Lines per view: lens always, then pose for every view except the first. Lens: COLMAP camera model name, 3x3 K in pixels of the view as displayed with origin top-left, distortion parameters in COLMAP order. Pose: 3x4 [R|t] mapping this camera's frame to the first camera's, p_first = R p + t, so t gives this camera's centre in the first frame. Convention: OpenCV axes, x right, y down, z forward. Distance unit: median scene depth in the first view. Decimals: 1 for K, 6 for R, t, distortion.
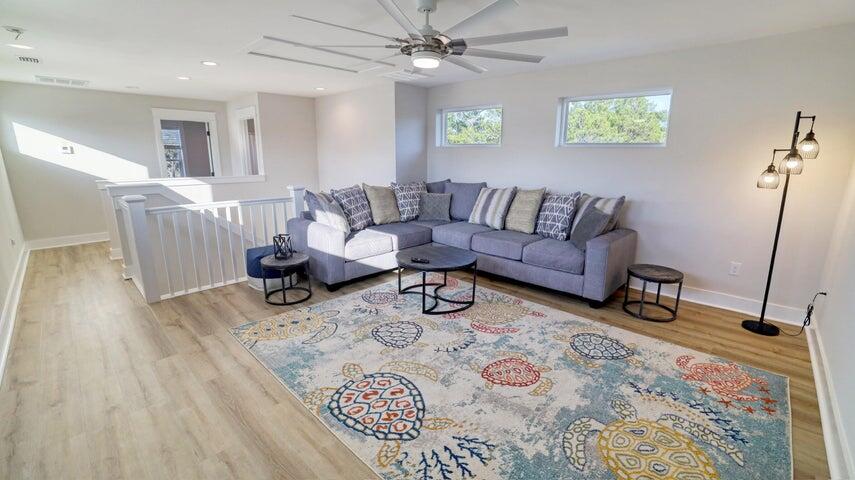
lens RADIAL K [[364.8, 0, 431.5], [0, 364.8, 239.5], [0, 0, 1]] dist [-0.050105, 0.016568]
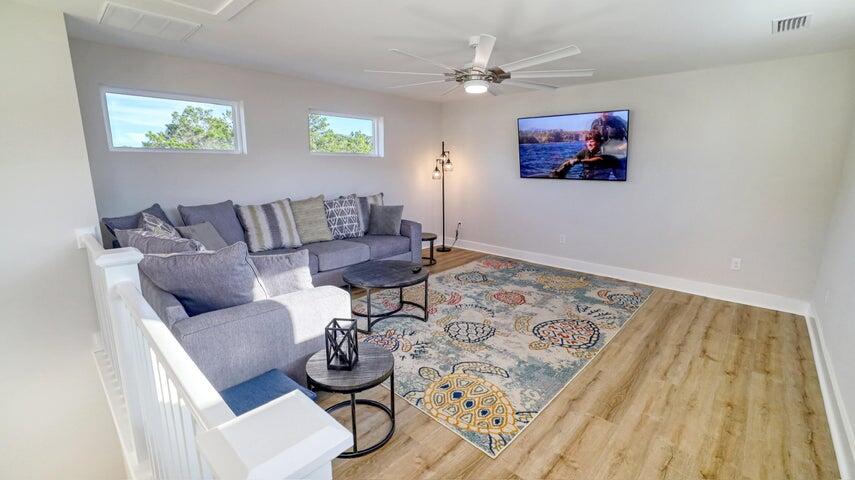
lens RADIAL K [[364.8, 0, 431.5], [0, 364.8, 239.5], [0, 0, 1]] dist [-0.050105, 0.016568]
pose [[-0.005705, -0.211136, 0.977440, -1.228705], [0.223829, 0.952386, 0.207031, -0.280491], [-0.974612, 0.219960, 0.041825, 1.138942]]
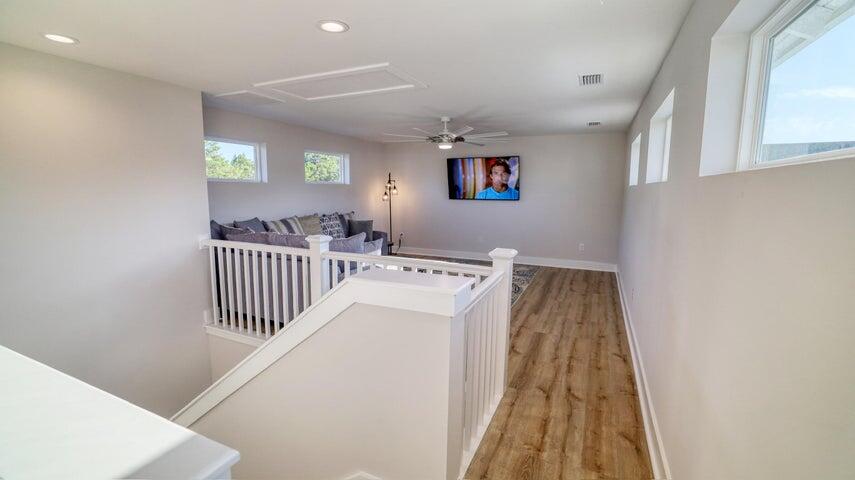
lens RADIAL K [[364.8, 0, 431.5], [0, 364.8, 239.5], [0, 0, 1]] dist [-0.050105, 0.016568]
pose [[-0.324357, -0.141989, 0.935217, -1.879512], [0.205311, 0.954534, 0.216128, -0.427118], [-0.923385, 0.262113, -0.280459, 1.690199]]
